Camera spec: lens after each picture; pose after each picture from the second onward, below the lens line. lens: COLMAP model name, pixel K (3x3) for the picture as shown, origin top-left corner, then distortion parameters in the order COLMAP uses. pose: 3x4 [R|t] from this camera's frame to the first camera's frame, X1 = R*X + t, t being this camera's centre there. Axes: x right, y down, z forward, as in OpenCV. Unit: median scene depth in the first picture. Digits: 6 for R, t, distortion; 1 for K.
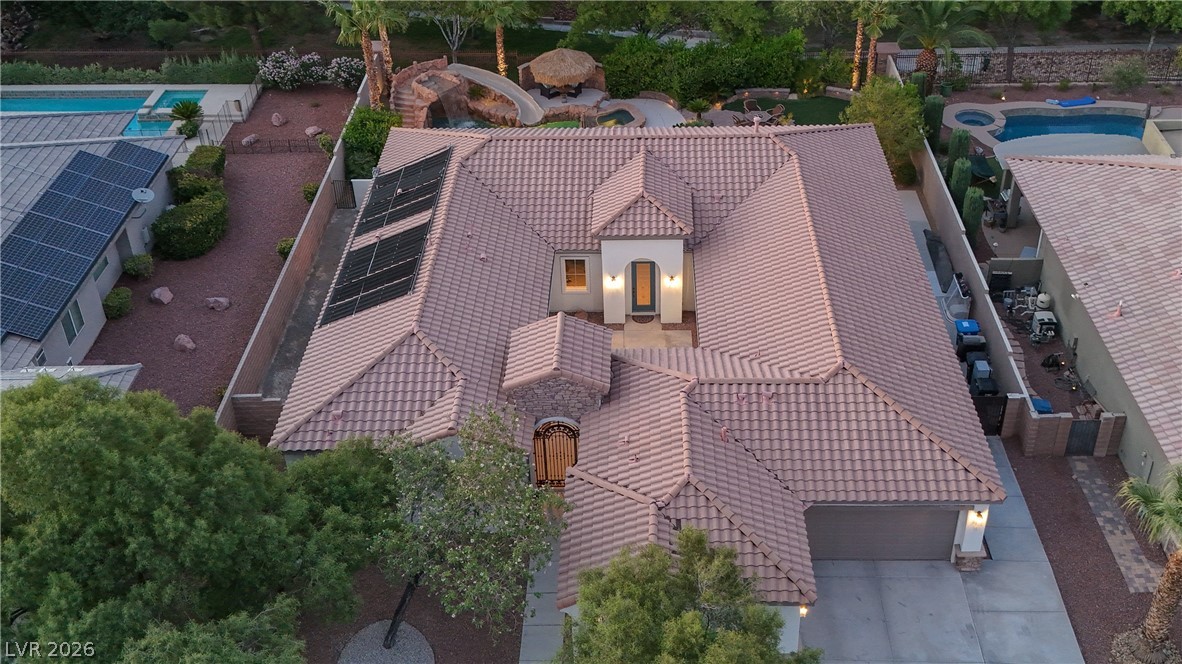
lens RADIAL K [[989.9, 0, 635.4], [0, 989.9, 328.1], [0, 0, 1]] dist [0.035954, -0.046839]
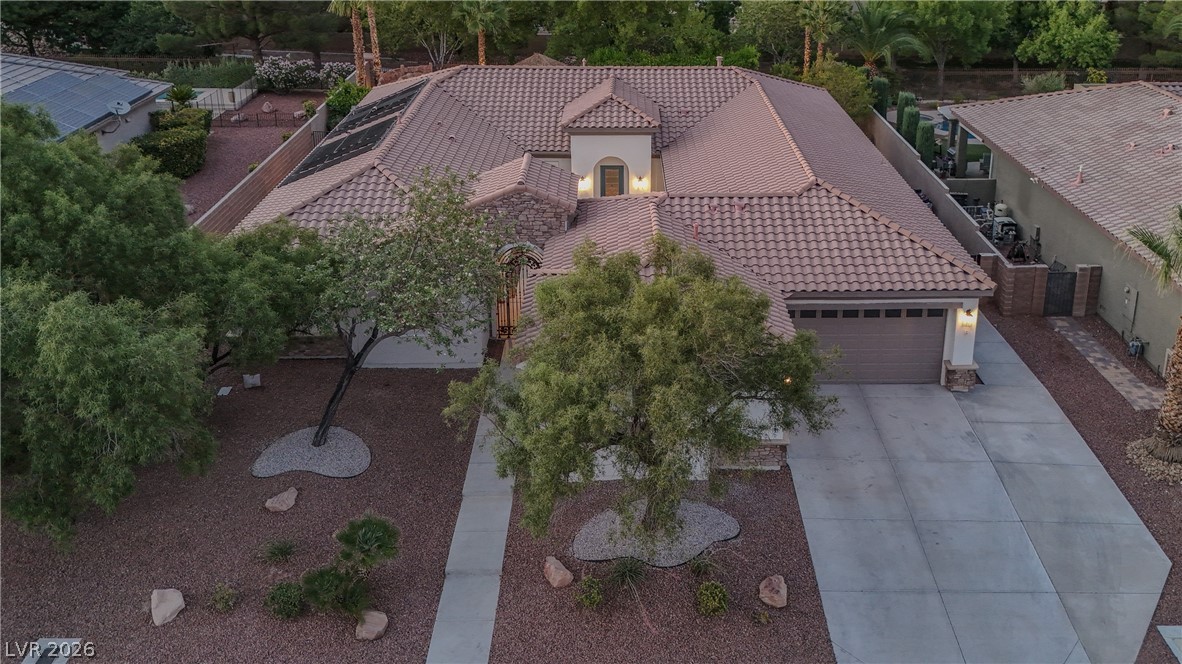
lens RADIAL K [[909.1, 0, 643.0], [0, 909.1, 198.5], [0, 0, 1]] dist [0.017883, -0.001562]
pose [[0.999195, 0.003817, 0.039944, 0.003495], [0.005614, 0.972374, -0.233360, 0.248824], [-0.039732, 0.233397, 0.971570, 0.134107]]
